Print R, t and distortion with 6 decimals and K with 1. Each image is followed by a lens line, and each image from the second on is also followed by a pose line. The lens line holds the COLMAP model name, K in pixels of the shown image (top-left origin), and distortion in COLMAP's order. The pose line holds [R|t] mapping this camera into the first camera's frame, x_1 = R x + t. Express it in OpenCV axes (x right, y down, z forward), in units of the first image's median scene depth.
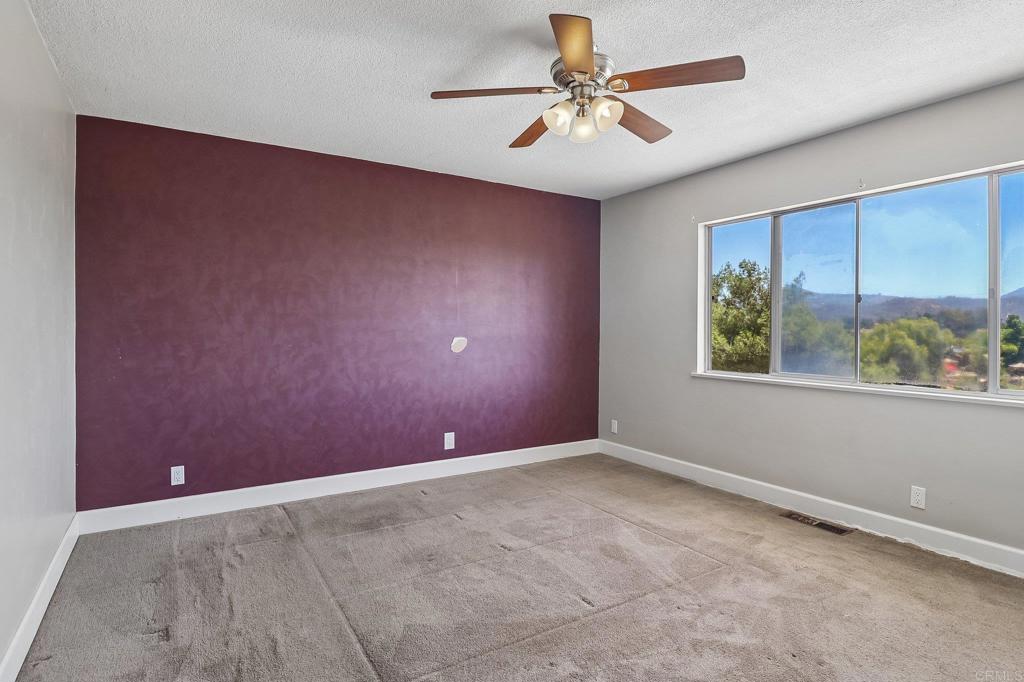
lens RADIAL K [[538.0, 0, 514.4], [0, 538.0, 329.4], [0, 0, 1]] dist [0.012771, -0.017499]
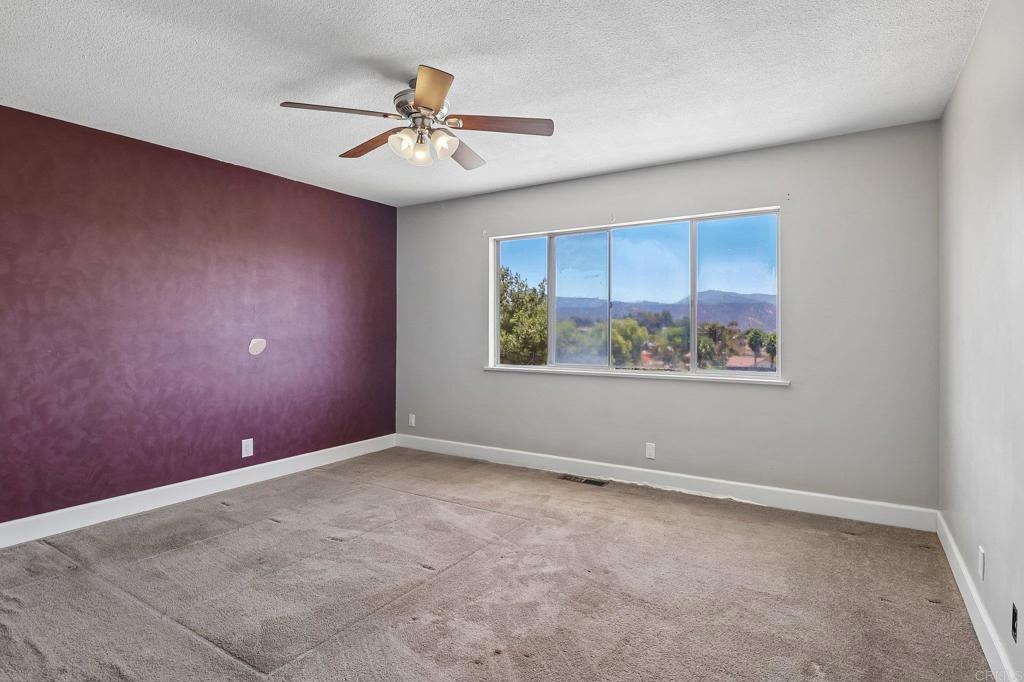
lens RADIAL K [[538.0, 0, 514.4], [0, 538.0, 329.4], [0, 0, 1]] dist [0.012771, -0.017499]
pose [[0.903564, -0.005708, 0.428416, -0.118680], [0.005174, 0.999984, 0.002409, -0.002202], [-0.428423, 0.000040, 0.903578, -0.073216]]
